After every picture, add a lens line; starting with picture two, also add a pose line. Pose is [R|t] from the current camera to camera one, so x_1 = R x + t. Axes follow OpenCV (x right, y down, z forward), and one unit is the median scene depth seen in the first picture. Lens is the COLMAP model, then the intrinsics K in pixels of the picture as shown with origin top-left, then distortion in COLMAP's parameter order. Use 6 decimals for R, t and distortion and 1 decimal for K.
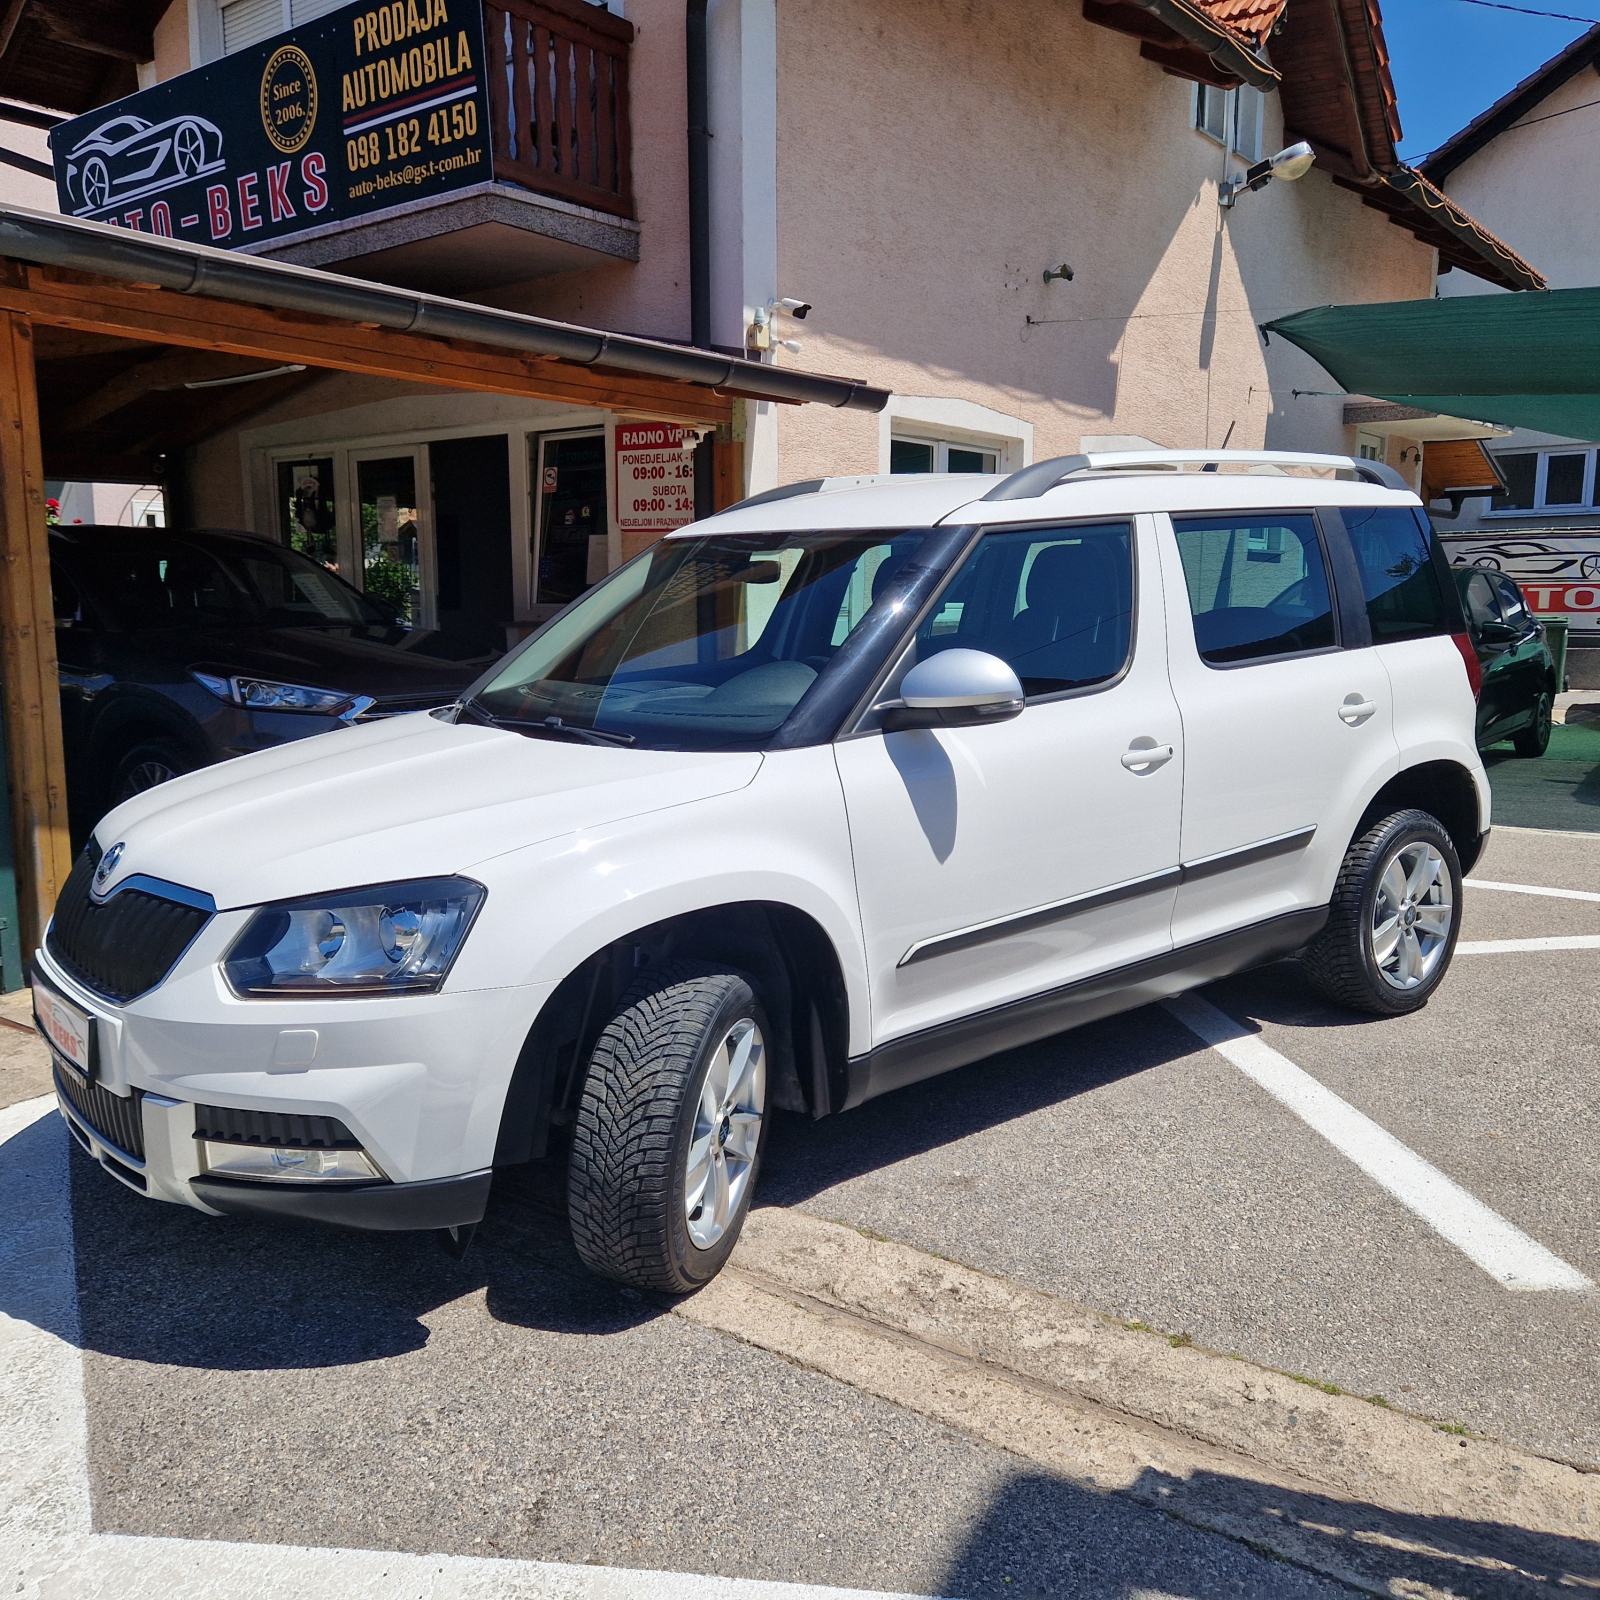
lens RADIAL K [[1459.0, 0, 781.5], [0, 1459.0, 793.7], [0, 0, 1]] dist [0.086248, -0.082220]
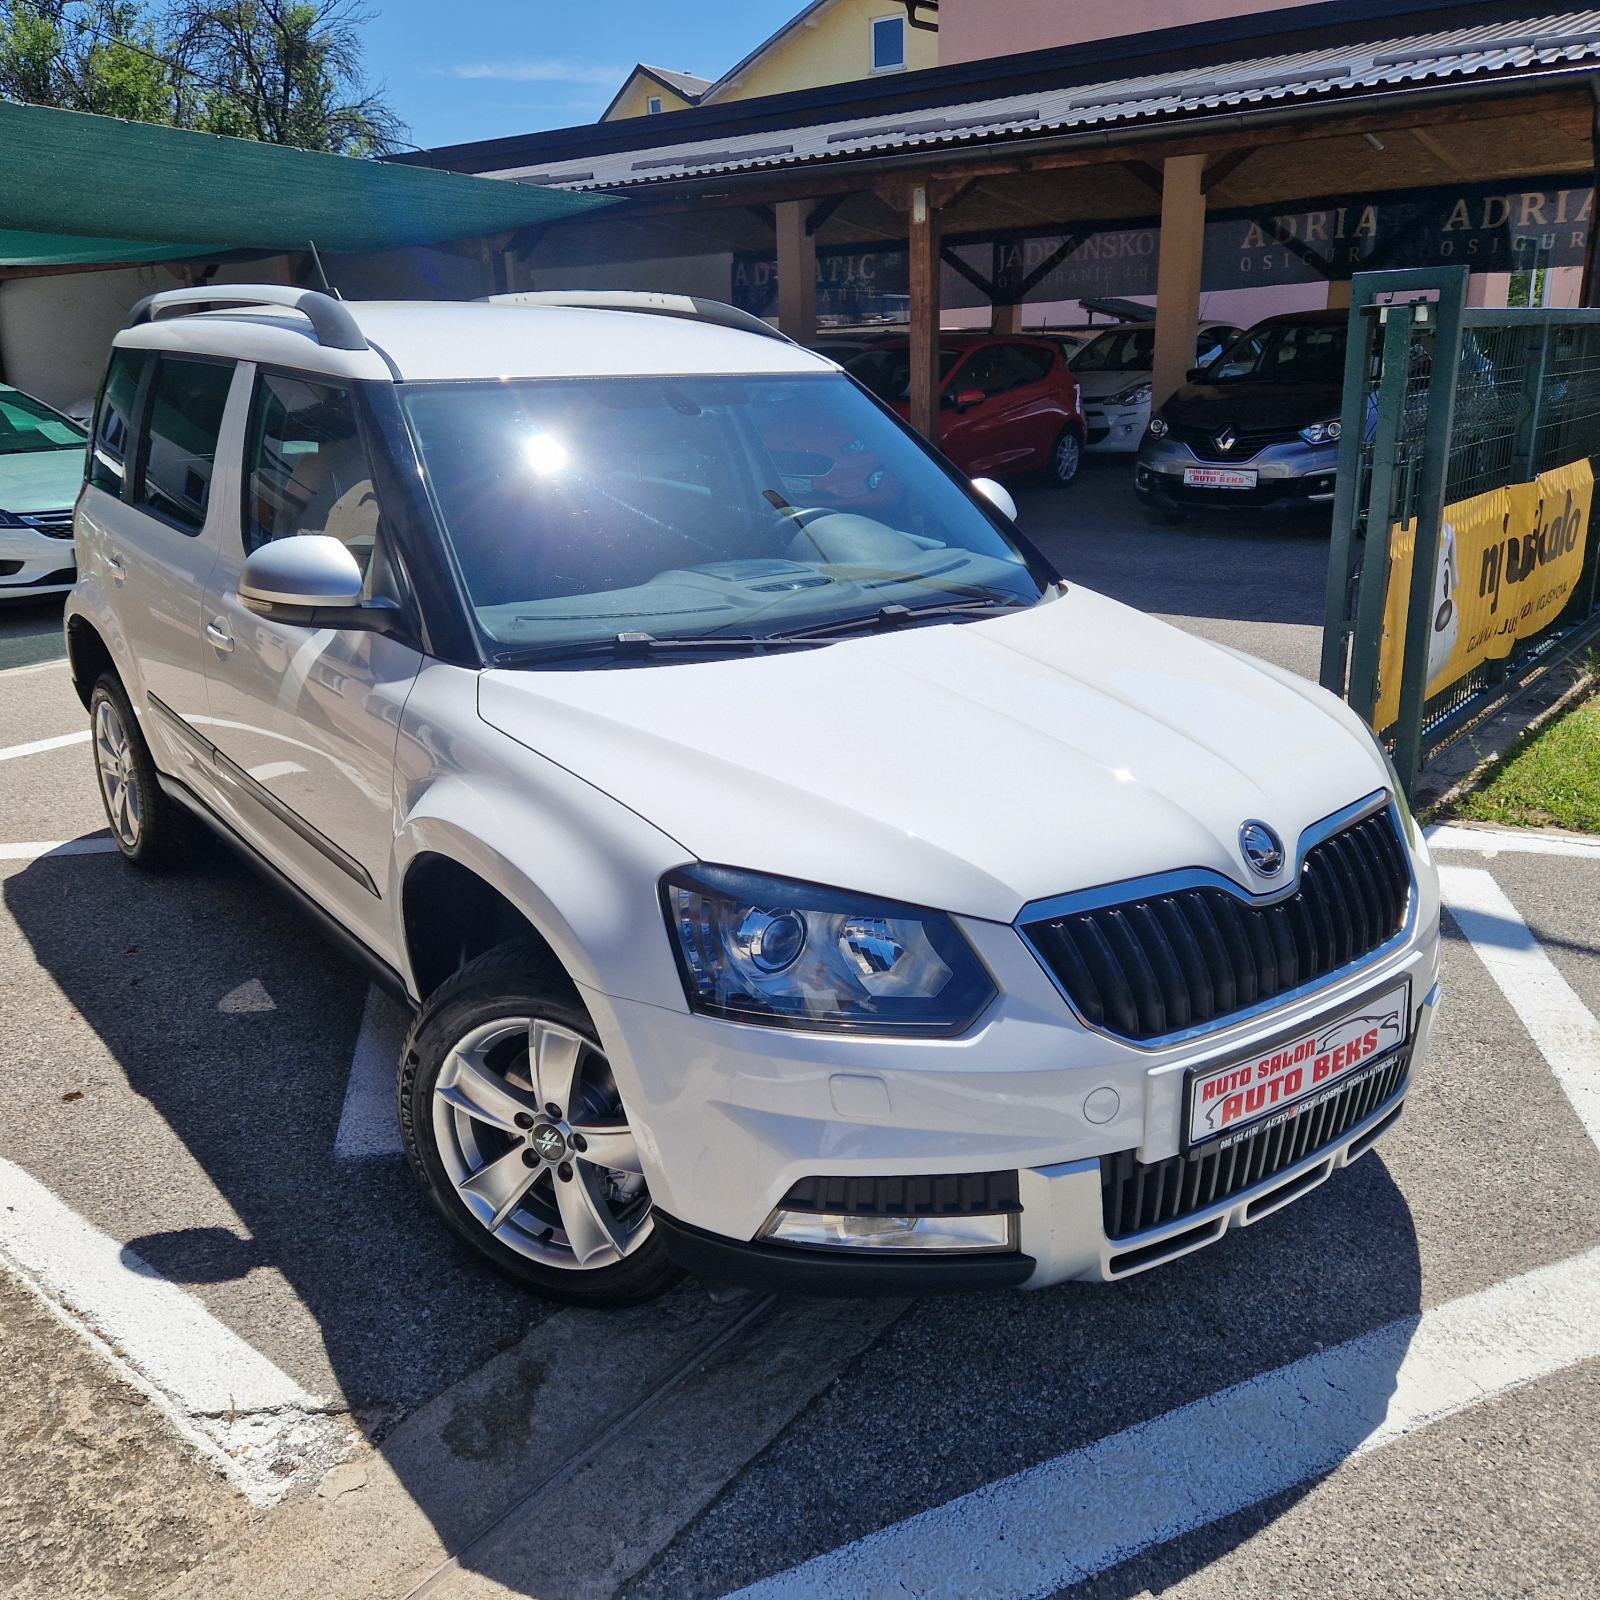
lens RADIAL K [[1457.3, 0, 772.5], [0, 1457.3, 800.8], [0, 0, 1]] dist [0.084148, -0.080293]
pose [[0.008867, -0.289784, 0.957051, -0.851149], [0.169604, 0.943657, 0.284157, -0.168189], [-0.985472, 0.159800, 0.057516, 0.877341]]
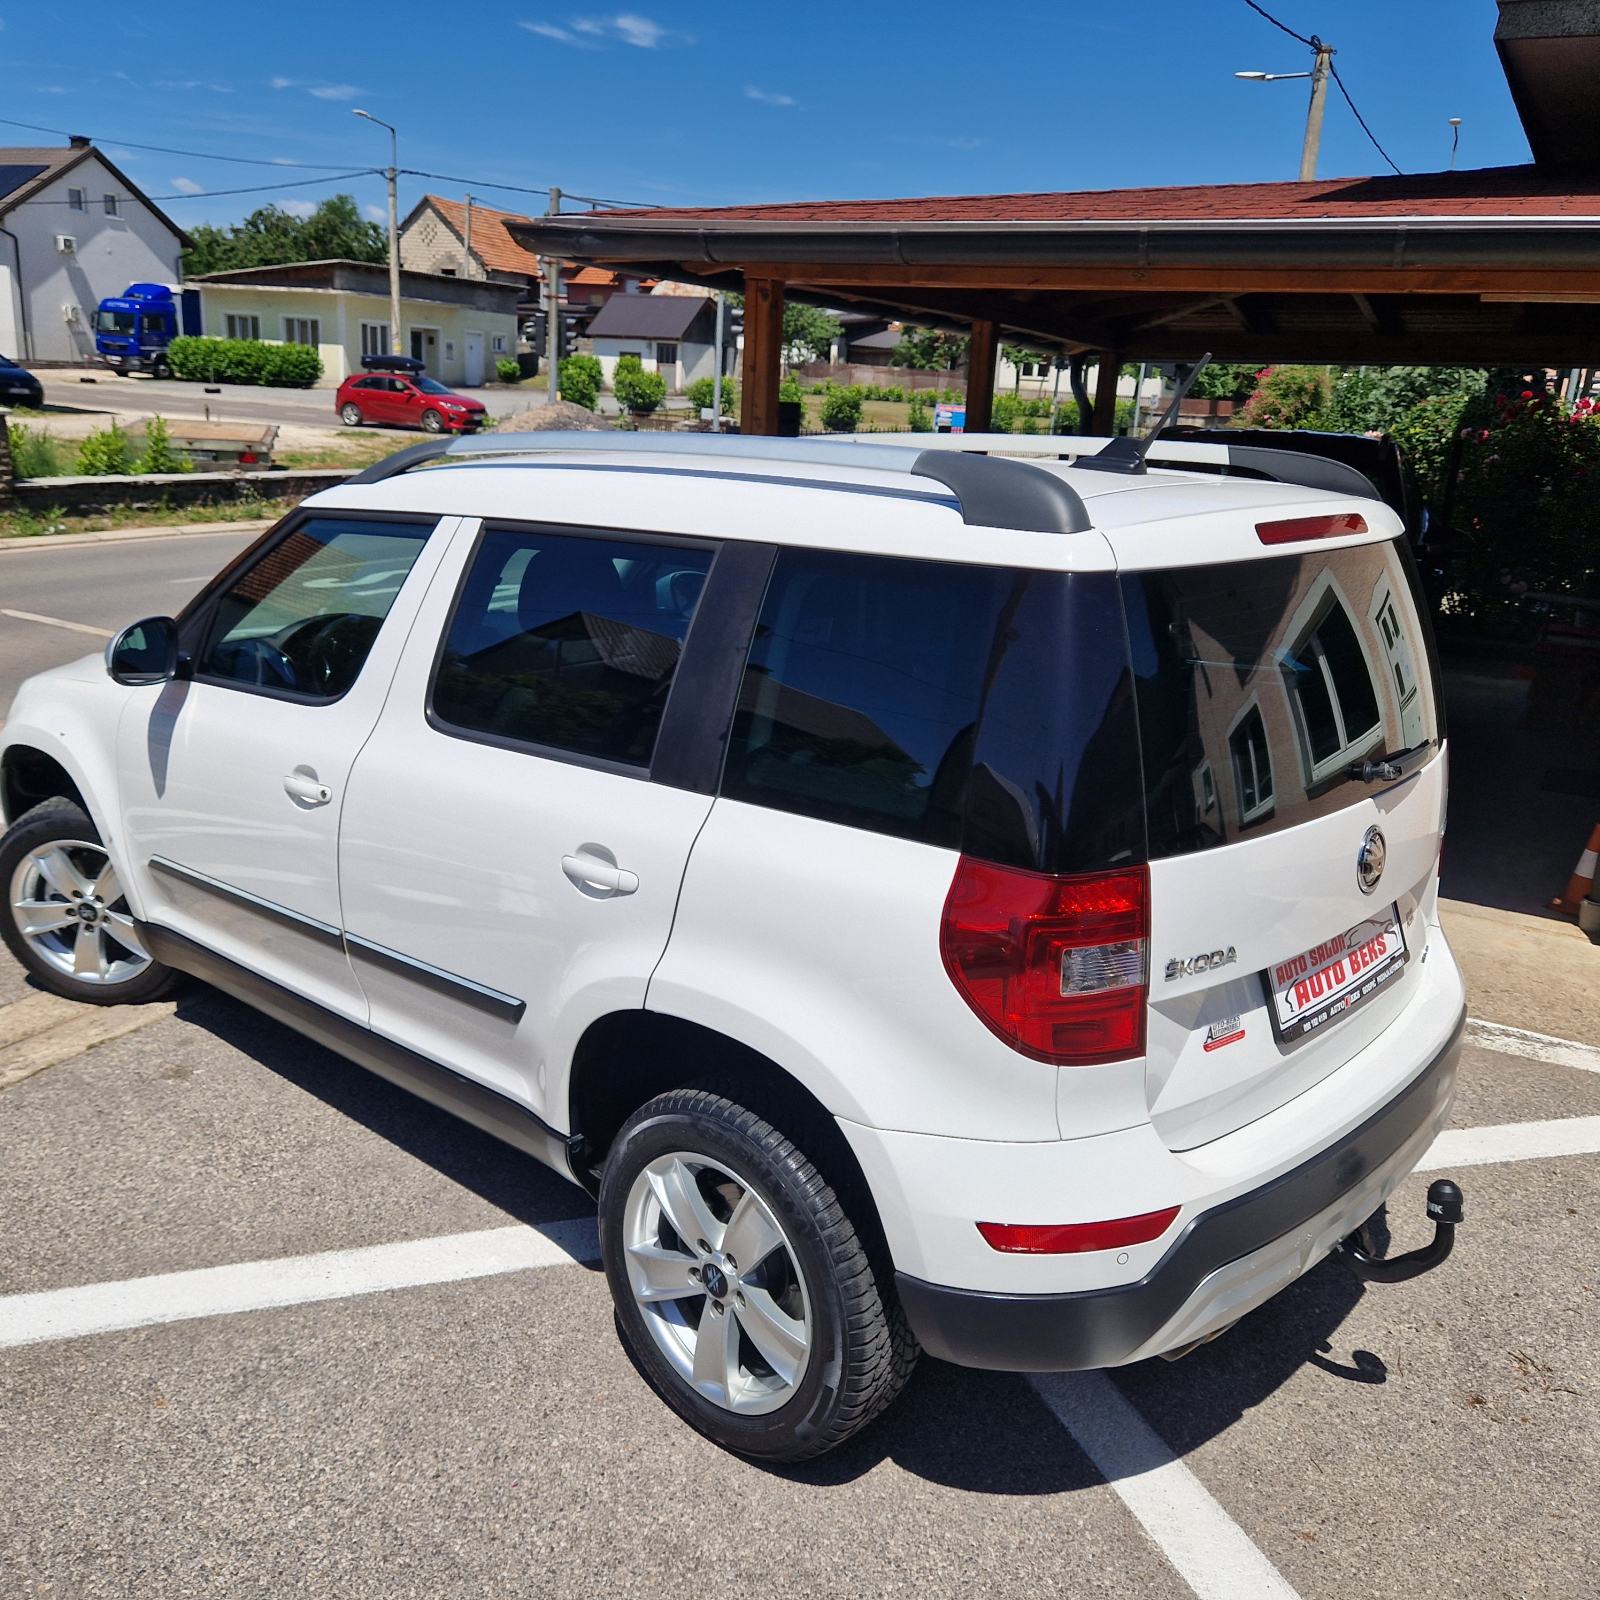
lens RADIAL K [[1415.9, 0, 744.1], [0, 1415.9, 790.4], [0, 0, 1]] dist [0.074507, -0.072992]
pose [[0.144403, 0.283457, -0.948050, 0.974431], [-0.180403, 0.949577, 0.256435, -0.258974], [0.972935, 0.134001, 0.188259, 0.968667]]
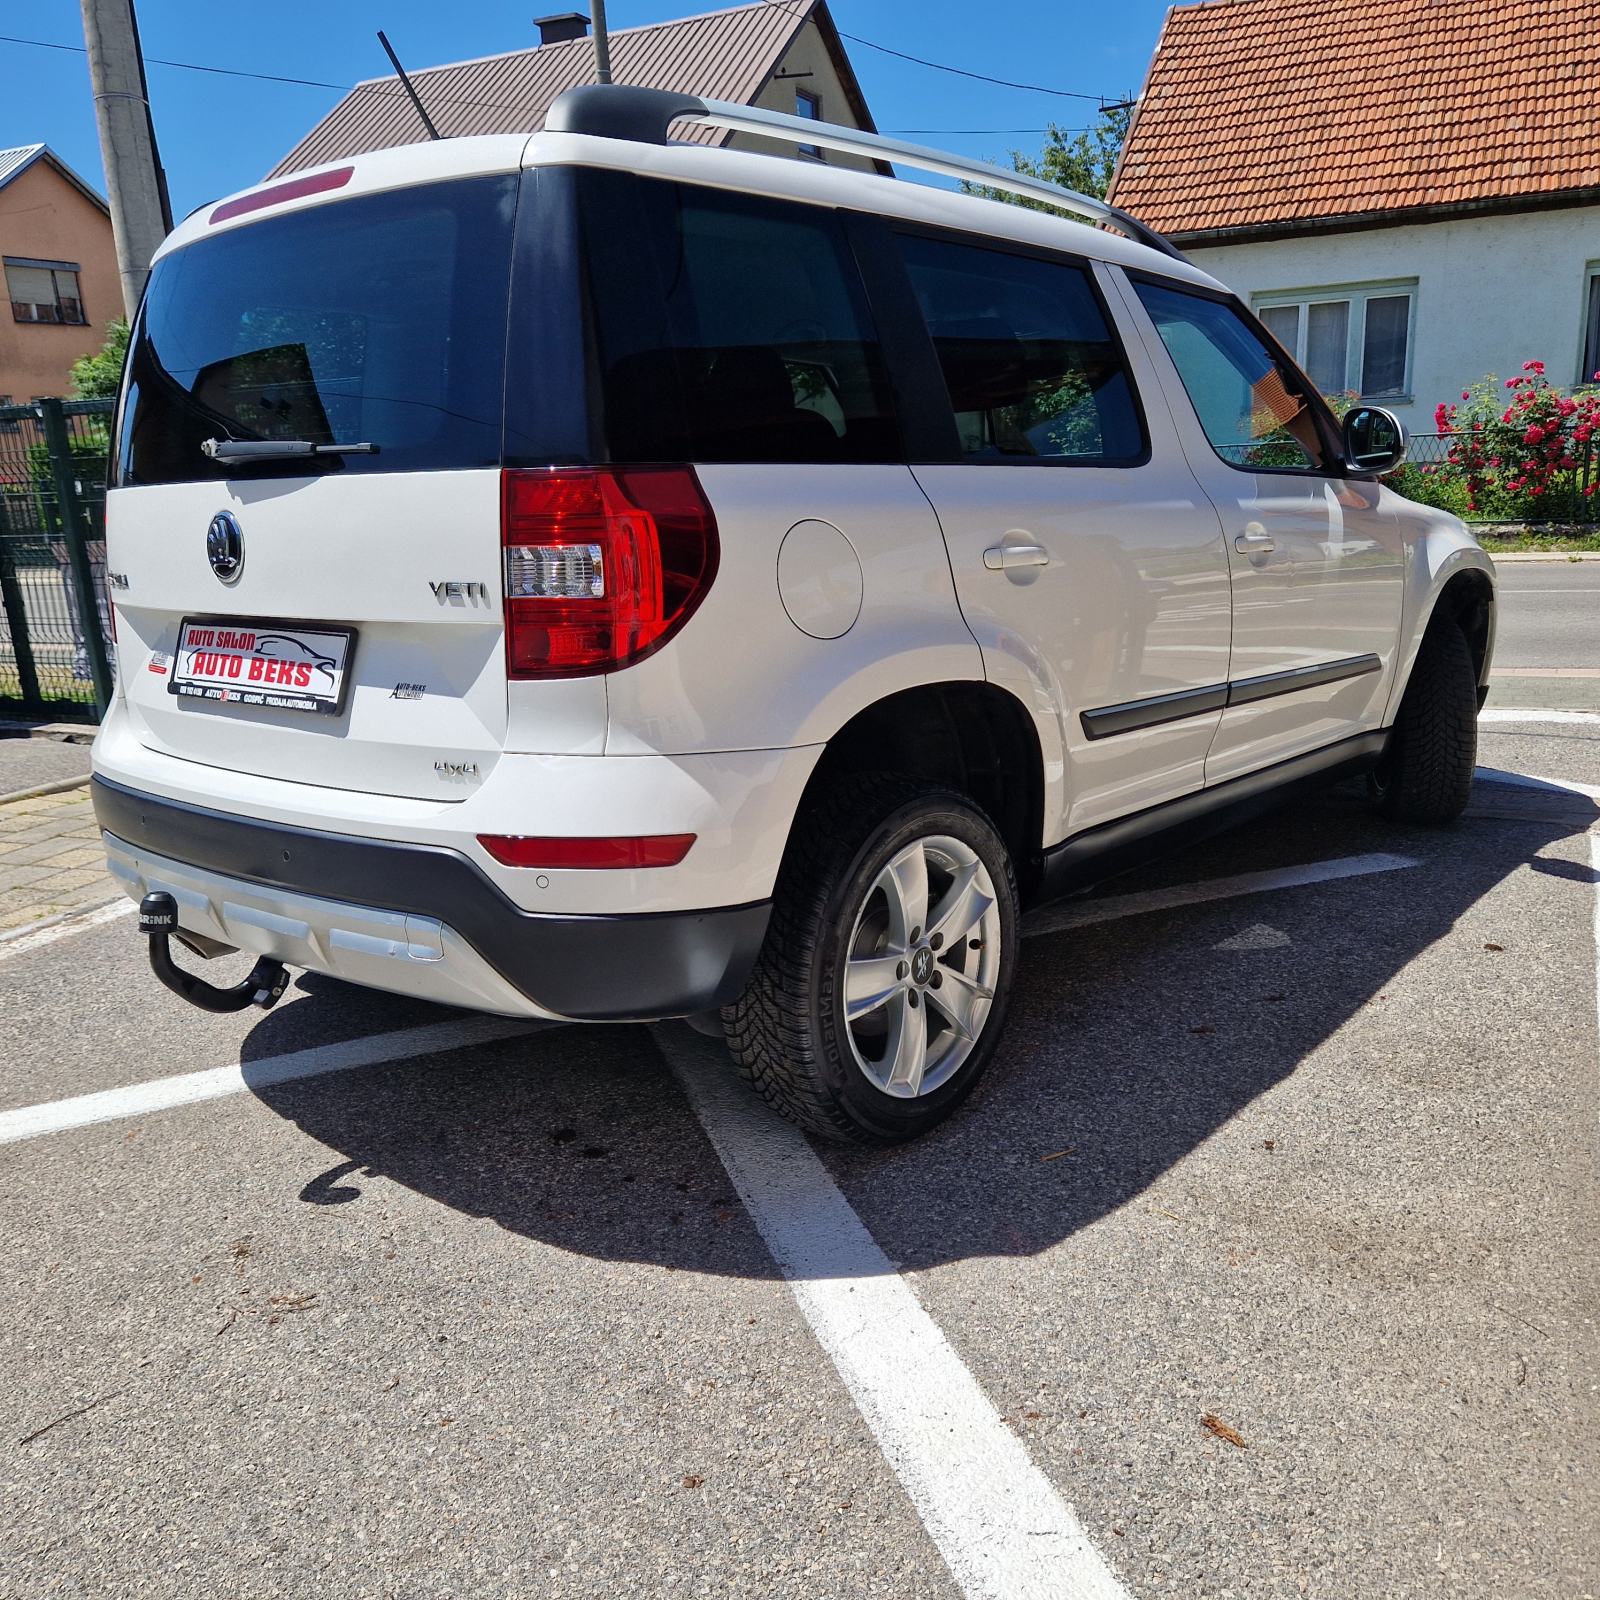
lens RADIAL K [[1425.6, 0, 803.0], [0, 1425.6, 813.2], [0, 0, 1]] dist [0.082305, -0.081006]
pose [[-0.975050, 0.104244, -0.195988, 0.369586], [0.022444, 0.924652, 0.380152, -0.240958], [0.220849, 0.366268, -0.903921, 1.921840]]
